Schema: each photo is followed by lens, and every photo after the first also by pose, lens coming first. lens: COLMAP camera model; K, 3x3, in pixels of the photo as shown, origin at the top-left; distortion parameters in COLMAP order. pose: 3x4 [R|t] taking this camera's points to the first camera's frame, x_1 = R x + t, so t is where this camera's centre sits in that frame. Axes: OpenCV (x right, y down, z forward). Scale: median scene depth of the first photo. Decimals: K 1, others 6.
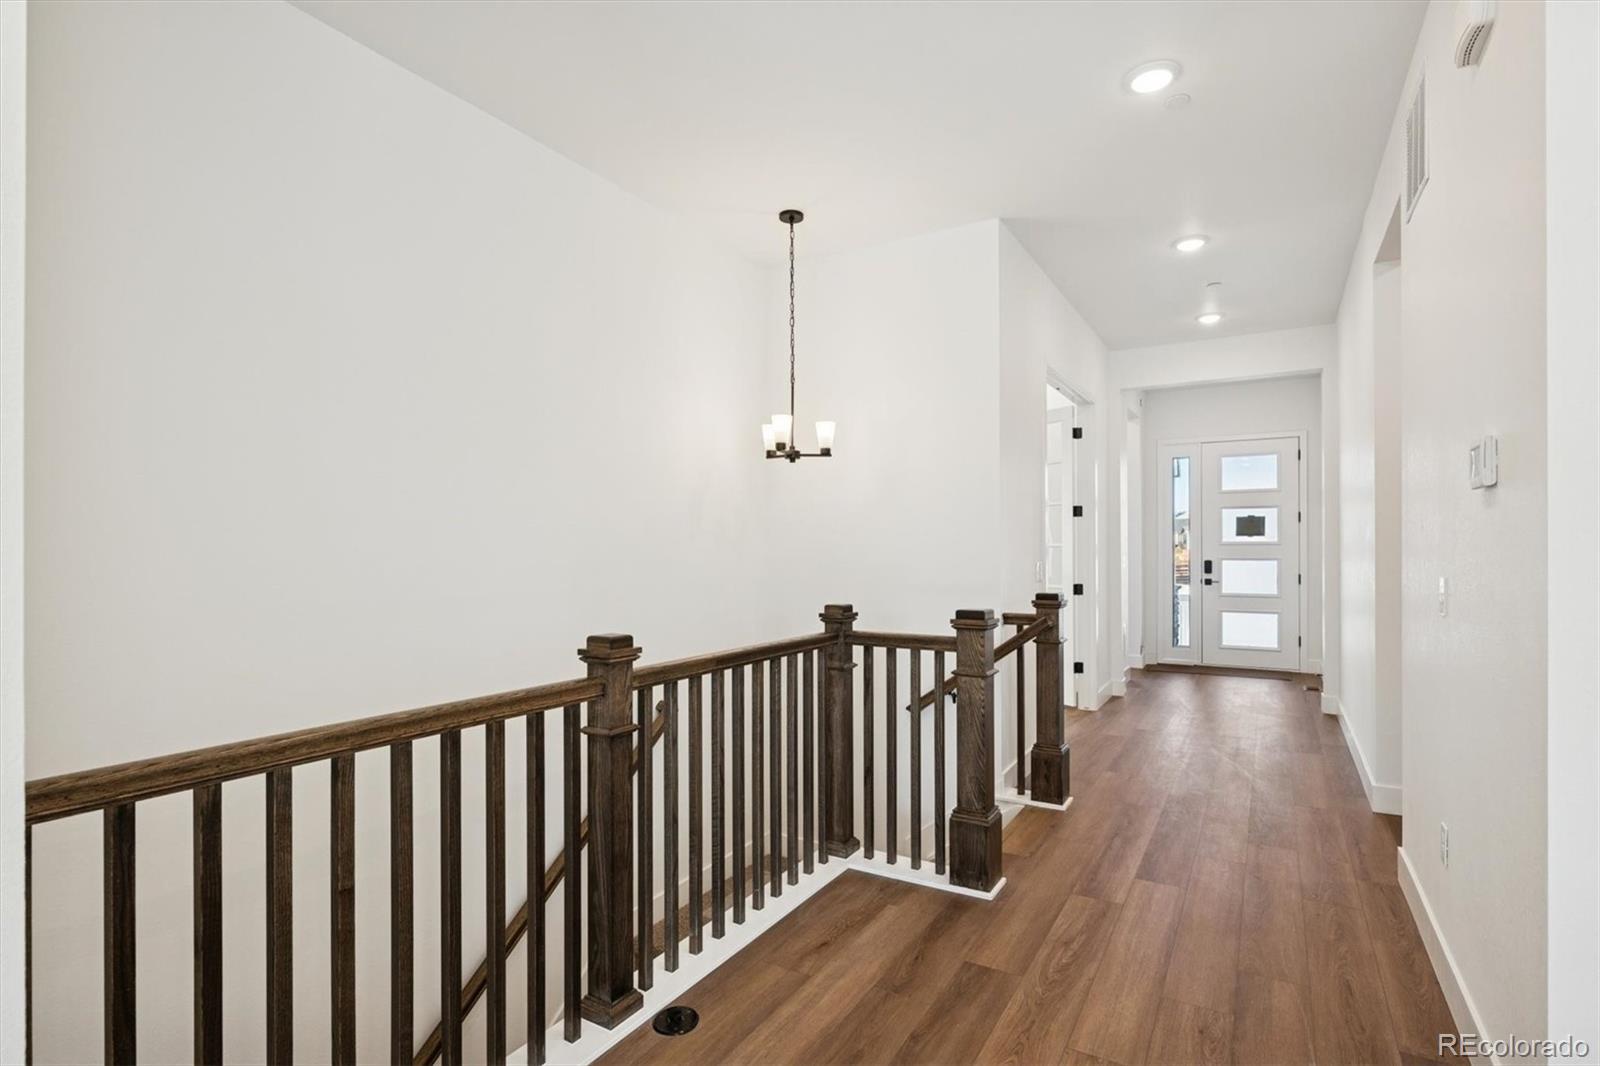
lens RADIAL K [[783.6, 0, 806.4], [0, 783.6, 543.2], [0, 0, 1]] dist [-0.011531, -0.000385]
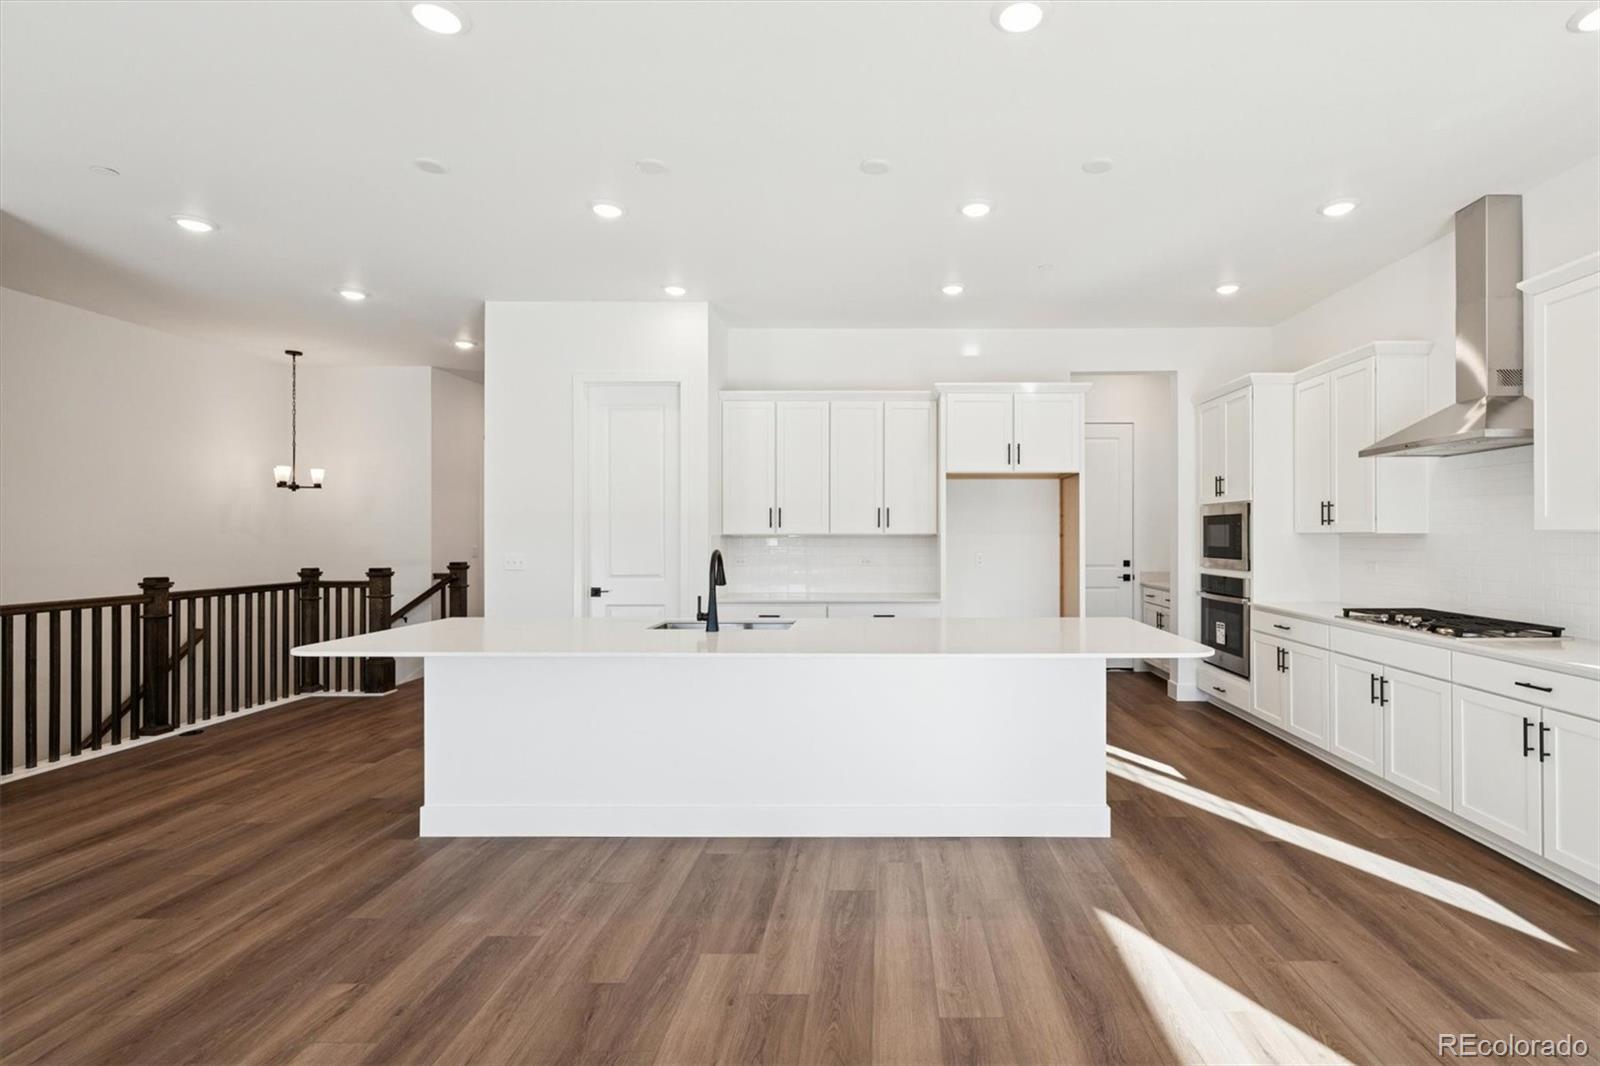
lens RADIAL K [[758.5, 0, 864.4], [0, 758.5, 535.1], [0, 0, 1]] dist [-0.000945, -0.001725]
pose [[0.881239, 0.001198, 0.472670, 0.395382], [-0.004382, 0.999975, 0.005634, -0.022966], [-0.472651, -0.007036, 0.881222, -1.446787]]
